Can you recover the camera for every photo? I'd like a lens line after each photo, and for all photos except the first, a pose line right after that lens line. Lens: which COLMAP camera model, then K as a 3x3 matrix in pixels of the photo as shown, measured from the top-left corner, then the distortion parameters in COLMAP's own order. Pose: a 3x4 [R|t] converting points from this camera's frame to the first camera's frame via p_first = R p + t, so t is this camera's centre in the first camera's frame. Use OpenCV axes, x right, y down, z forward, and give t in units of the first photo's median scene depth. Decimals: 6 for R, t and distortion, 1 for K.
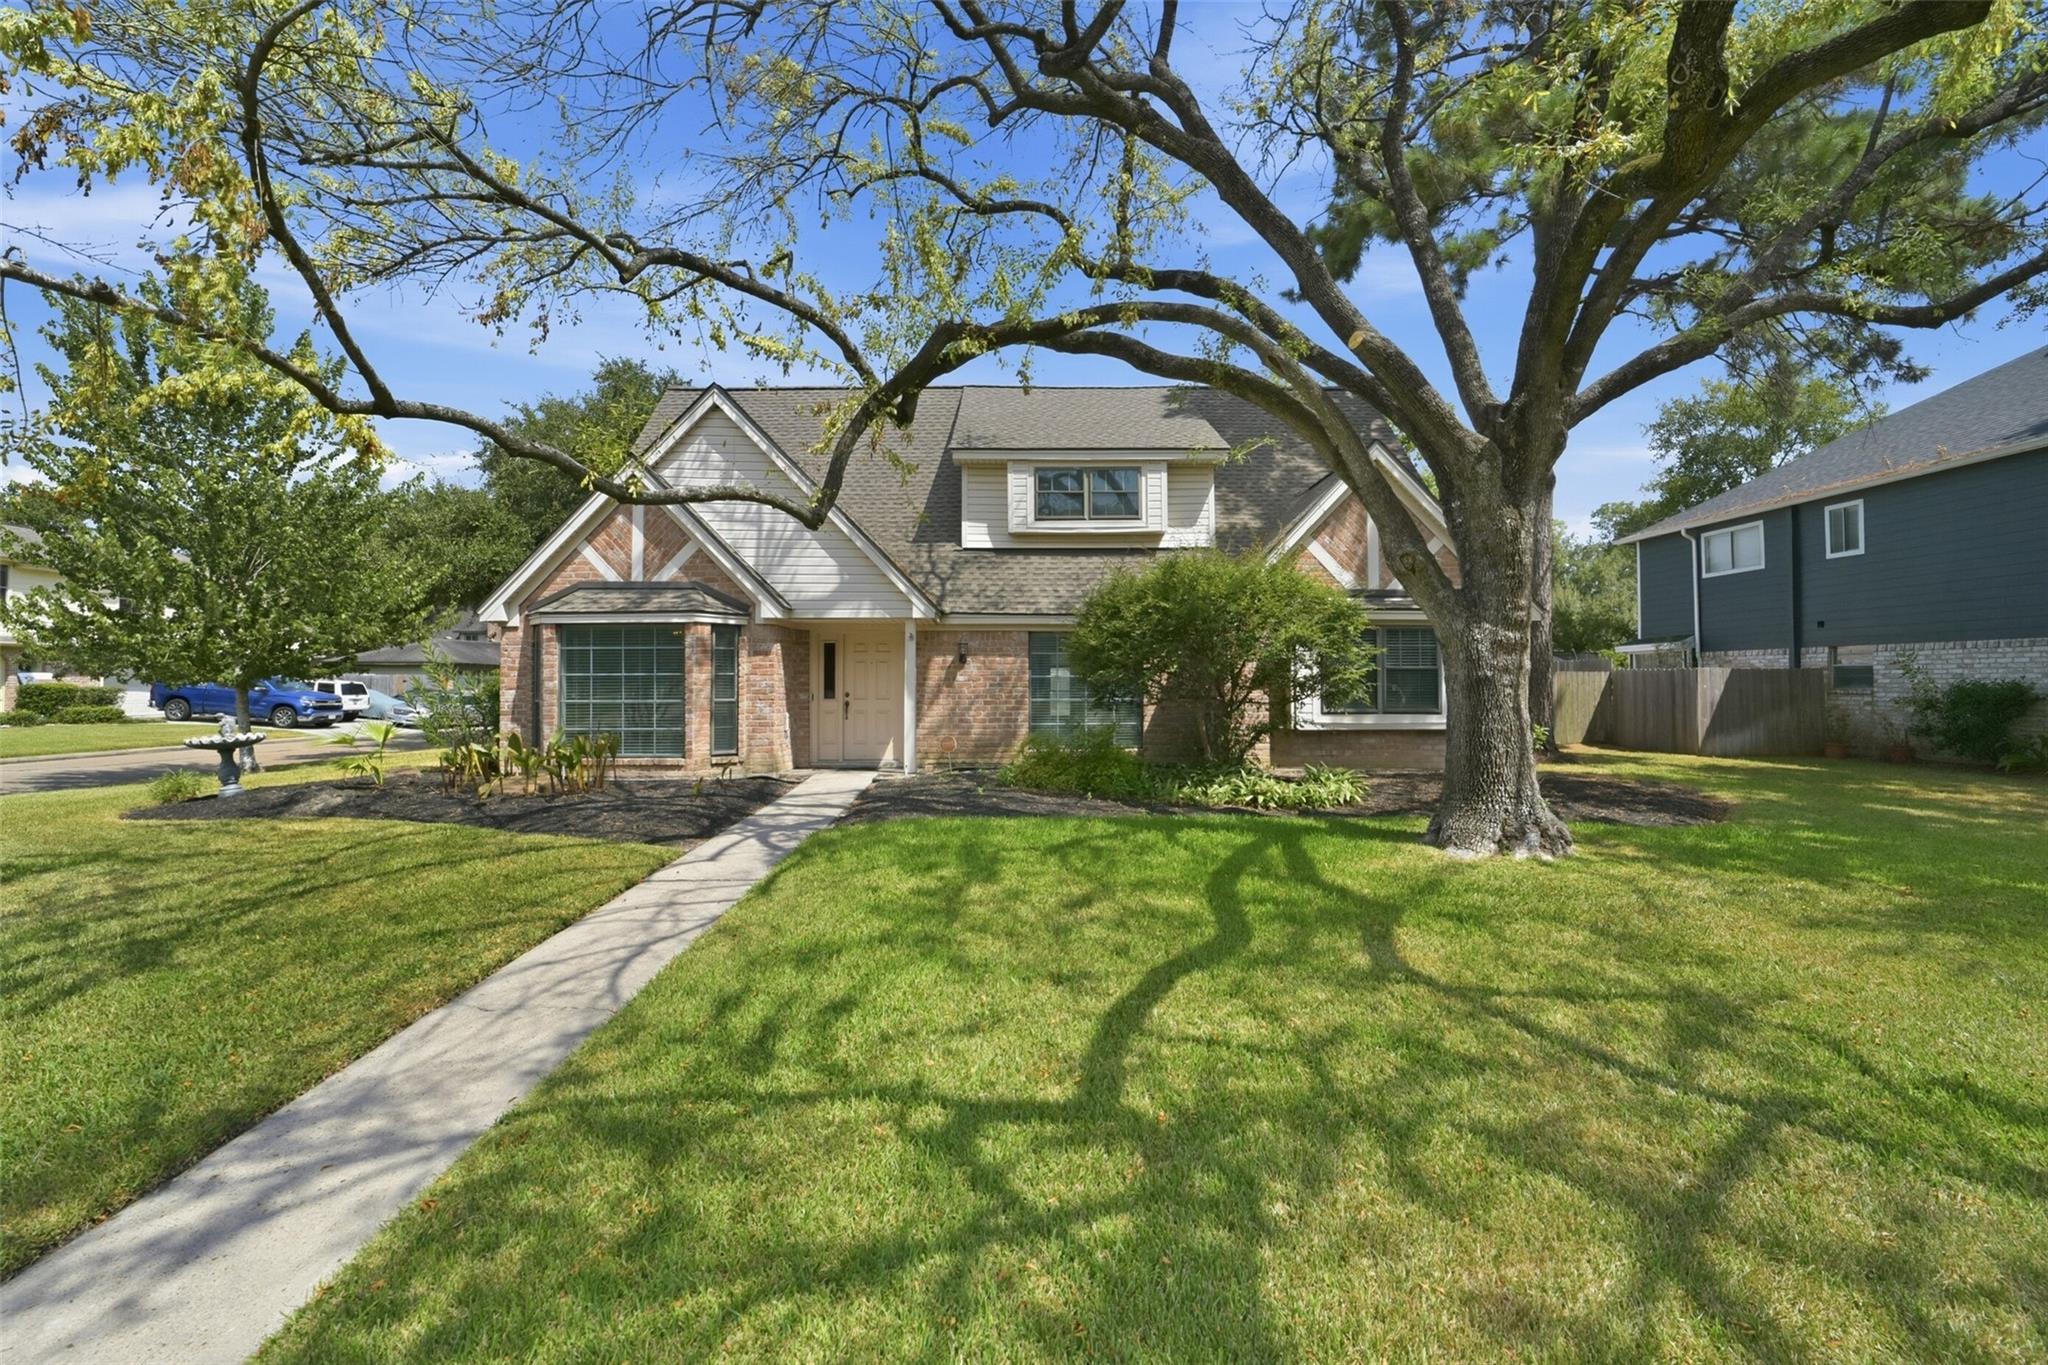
lens RADIAL K [[800.5, 0, 1033.9], [0, 800.5, 681.0], [0, 0, 1]] dist [-0.016227, 0.000496]
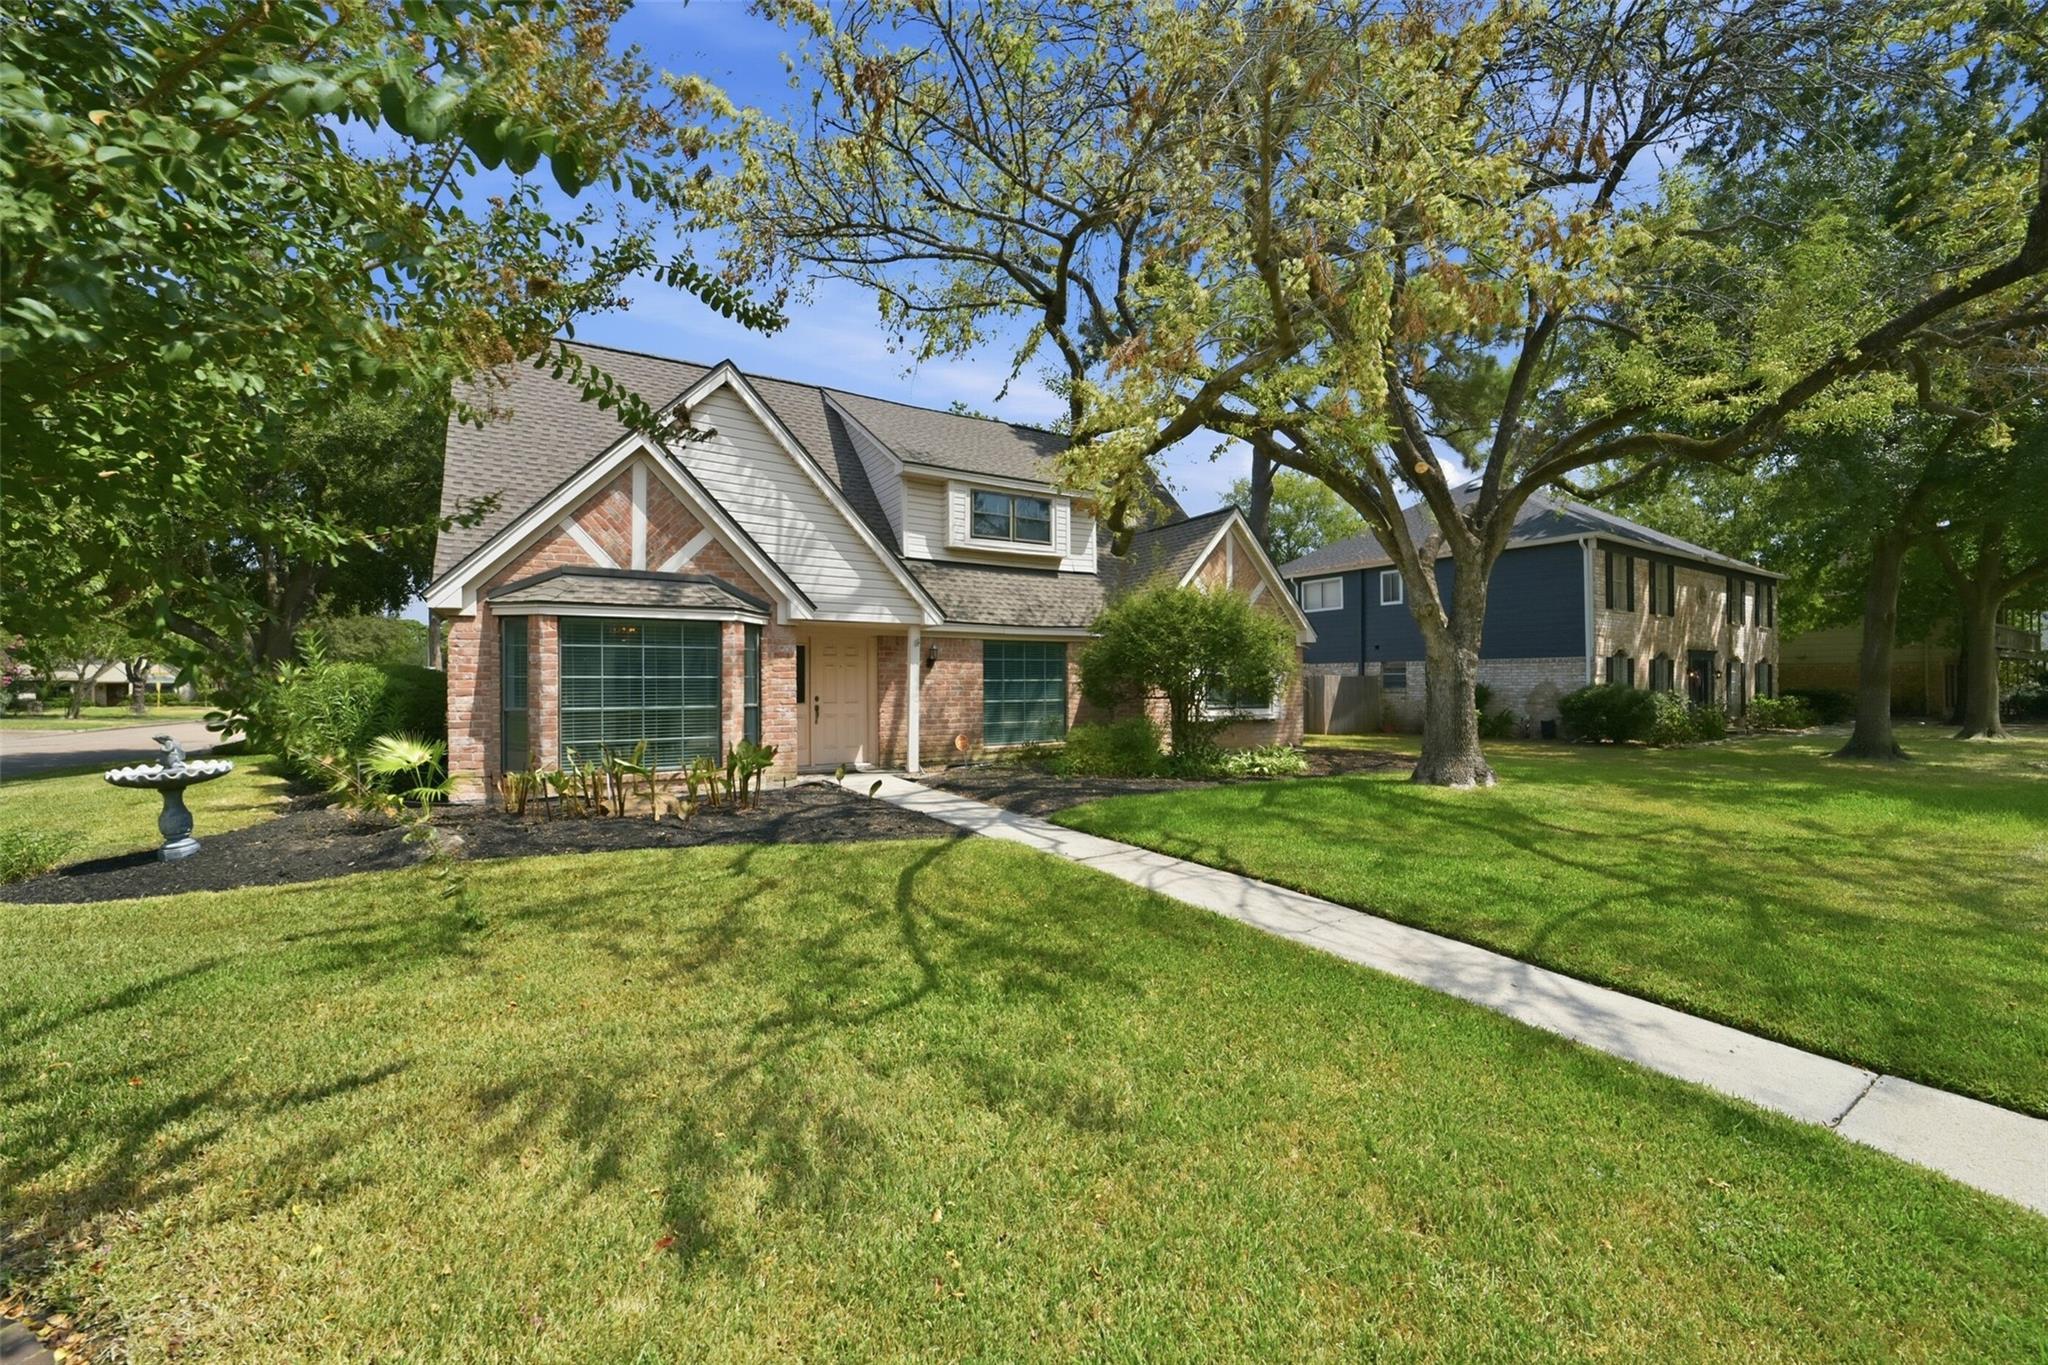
lens RADIAL K [[800.5, 0, 1033.9], [0, 800.5, 681.0], [0, 0, 1]] dist [-0.016227, 0.000496]
pose [[0.847724, 0.000852, 0.530437, -0.582521], [0.001628, 0.999990, -0.004209, 0.000303], [-0.530435, 0.004431, 0.847714, 0.032426]]
